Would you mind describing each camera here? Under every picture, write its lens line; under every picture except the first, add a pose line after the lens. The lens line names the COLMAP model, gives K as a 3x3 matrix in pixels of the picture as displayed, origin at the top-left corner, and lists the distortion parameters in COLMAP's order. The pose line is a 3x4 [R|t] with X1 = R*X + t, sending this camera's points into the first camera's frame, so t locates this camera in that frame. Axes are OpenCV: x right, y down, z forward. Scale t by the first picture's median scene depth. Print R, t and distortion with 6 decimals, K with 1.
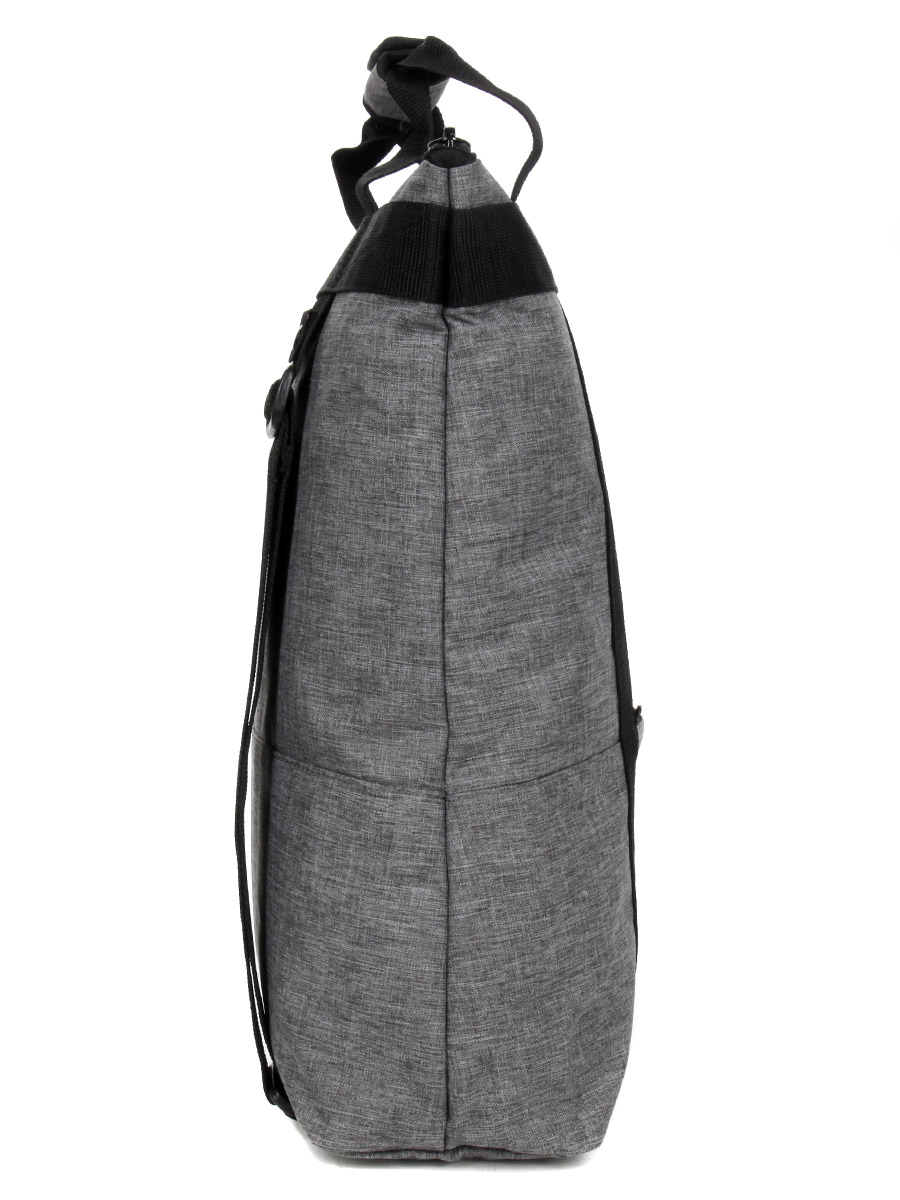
lens RADIAL K [[1078.5, 0, 450.1], [0, 1078.5, 598.6], [0, 0, 1]] dist [-0.015601, -0.003669]
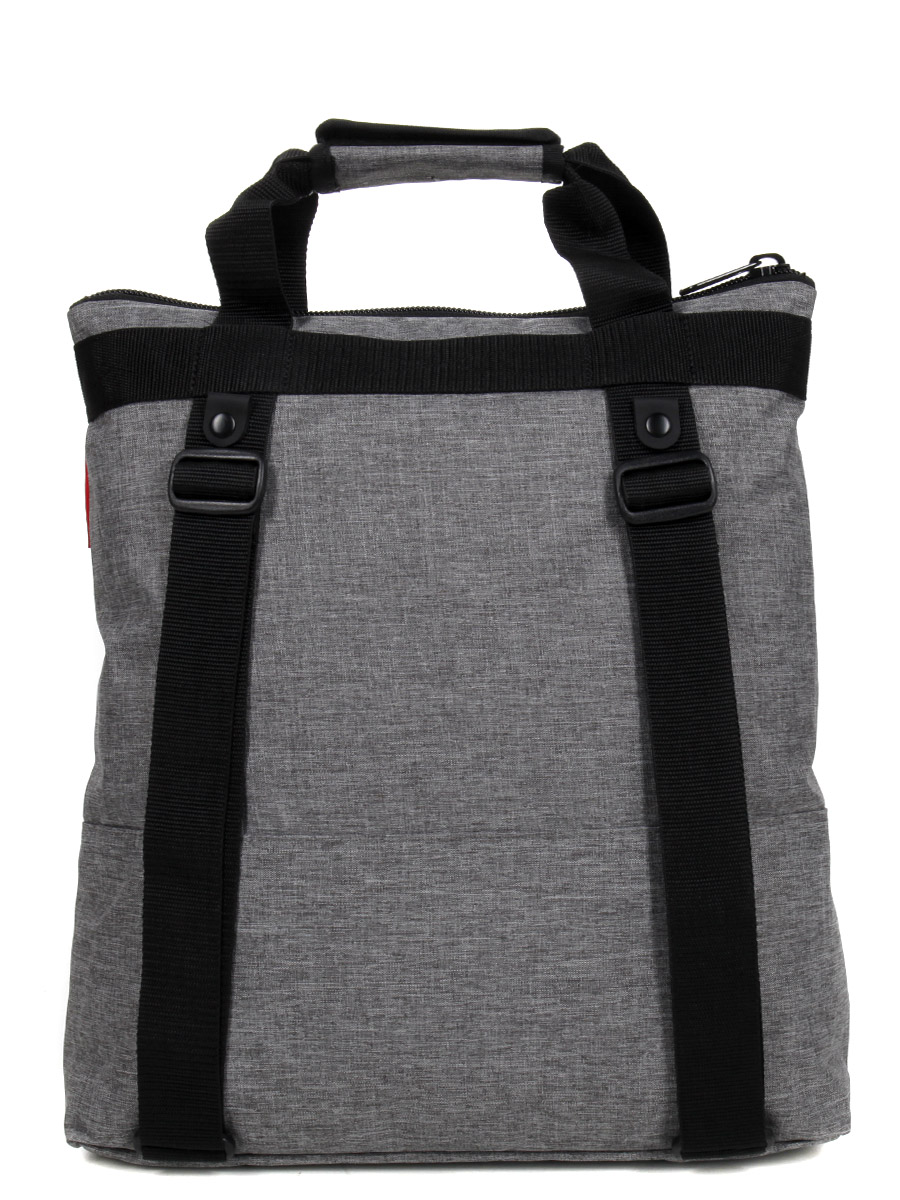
lens RADIAL K [[1174.6, 0, 448.0], [0, 1174.6, 603.4], [0, 0, 1]] dist [-0.012830, 0.000000]
pose [[0.481117, -0.130604, 0.866873, -1.319401], [0.138579, 0.987738, 0.071902, -0.194359], [-0.865634, 0.085537, 0.493317, 0.696016]]
